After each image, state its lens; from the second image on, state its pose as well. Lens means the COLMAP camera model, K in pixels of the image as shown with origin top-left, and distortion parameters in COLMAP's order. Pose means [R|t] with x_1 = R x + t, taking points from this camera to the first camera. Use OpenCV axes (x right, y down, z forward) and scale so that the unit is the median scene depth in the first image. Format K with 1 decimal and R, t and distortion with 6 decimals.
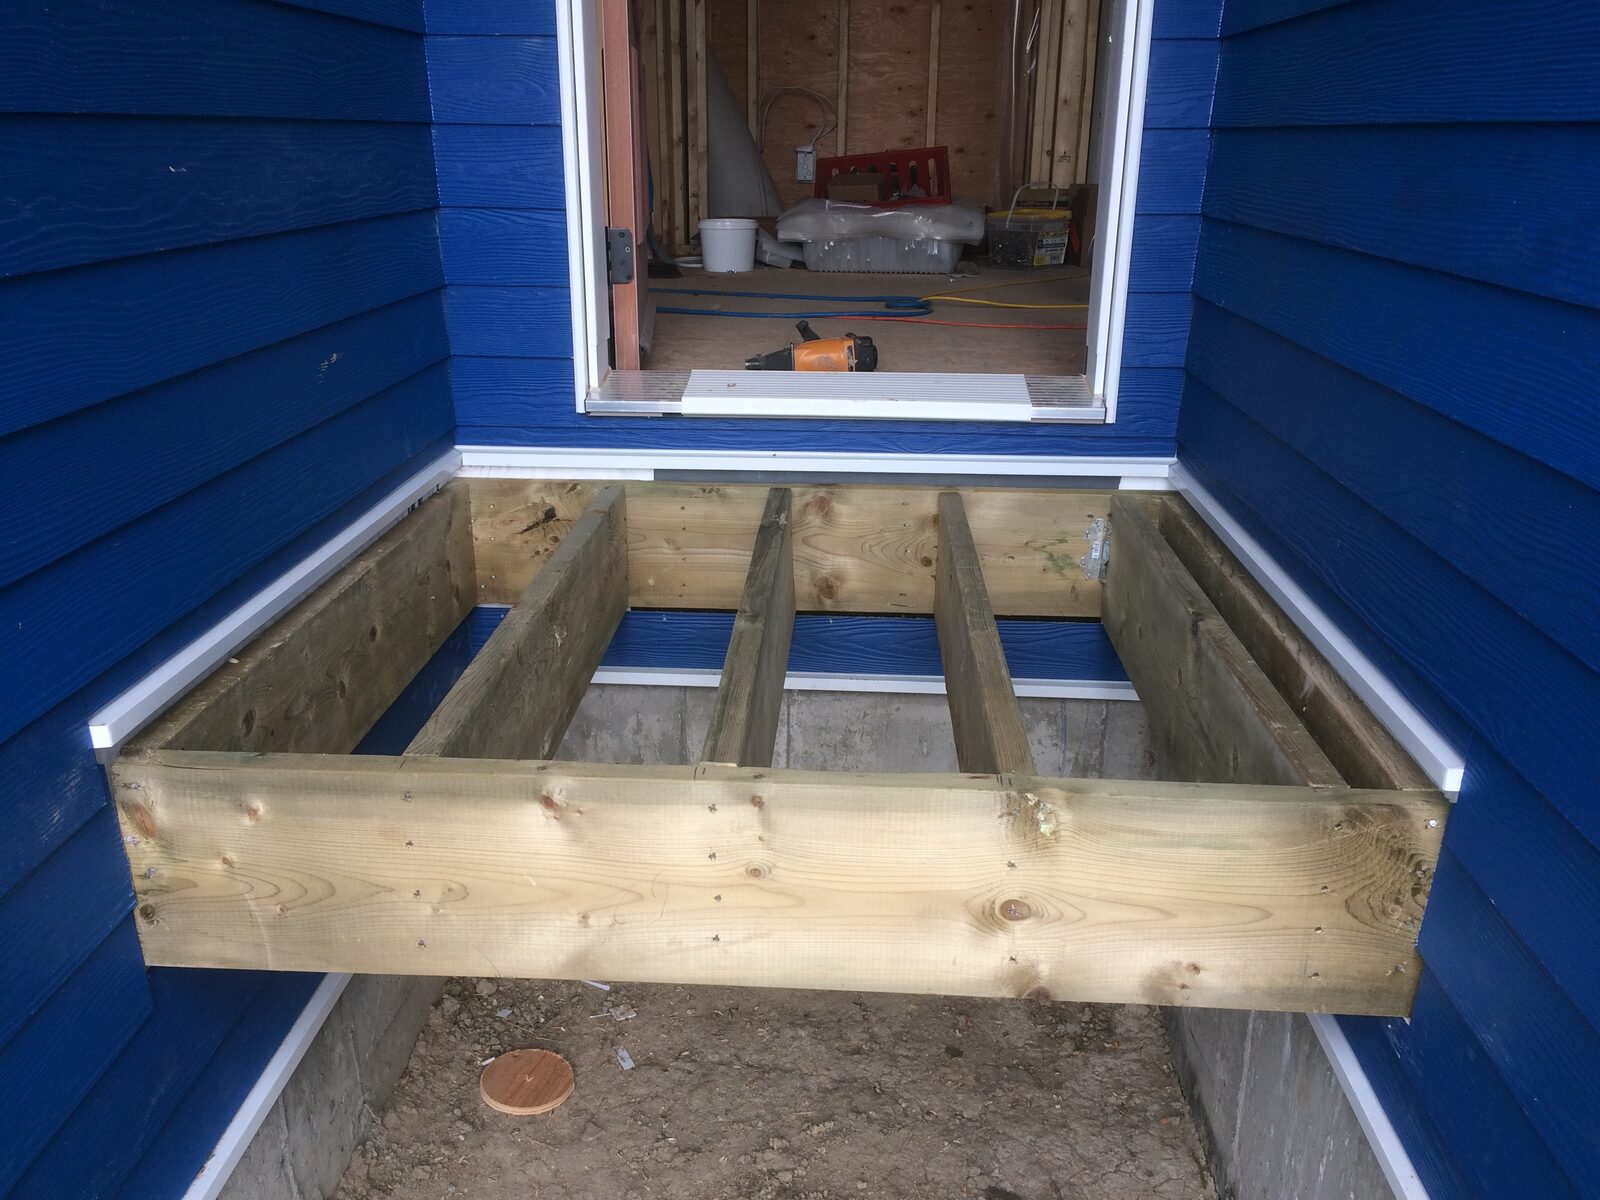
lens RADIAL K [[1361.6, 0, 809.5], [0, 1361.6, 596.9], [0, 0, 1]] dist [0.037665, -0.004882]
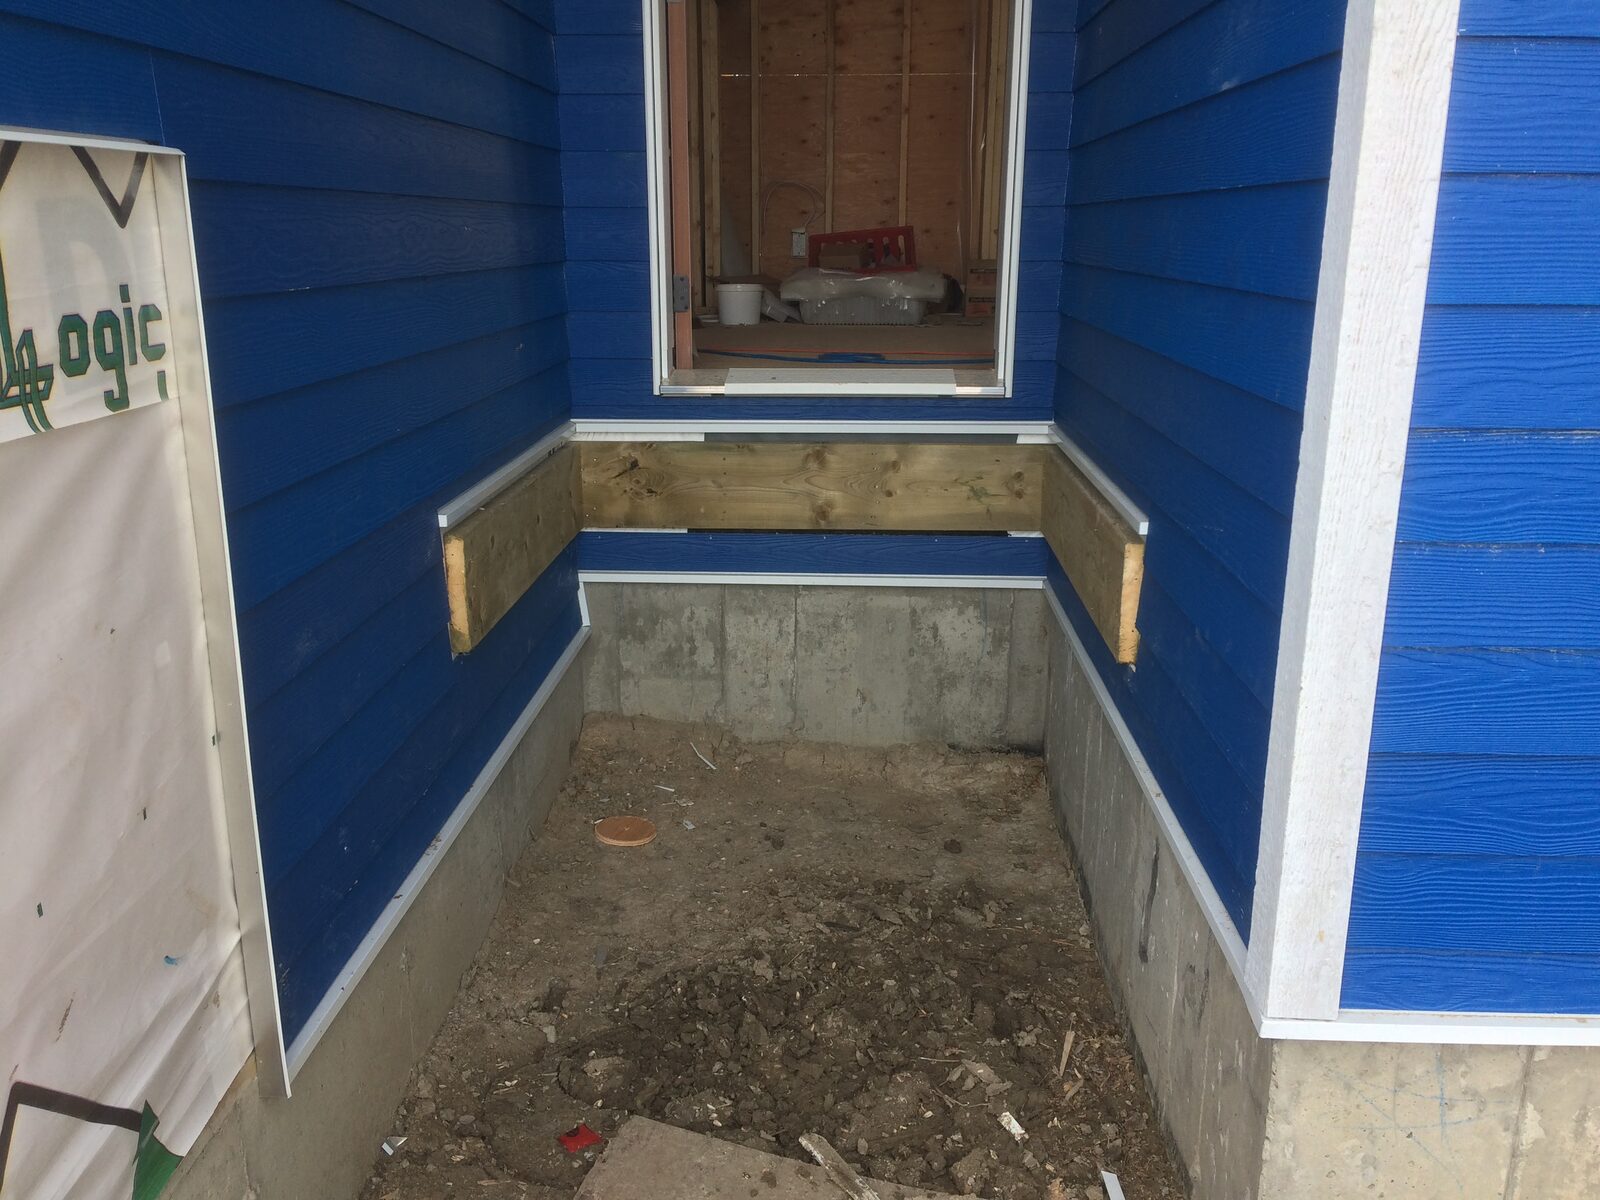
lens RADIAL K [[1349.5, 0, 800.0], [0, 1349.5, 600.0], [0, 0, 1]] dist [0.011827, -0.006956]
pose [[0.999977, -0.006803, 0.000020, -0.011508], [0.006794, 0.998434, -0.055537, 0.169278], [0.000358, 0.055536, 0.998457, -0.456467]]
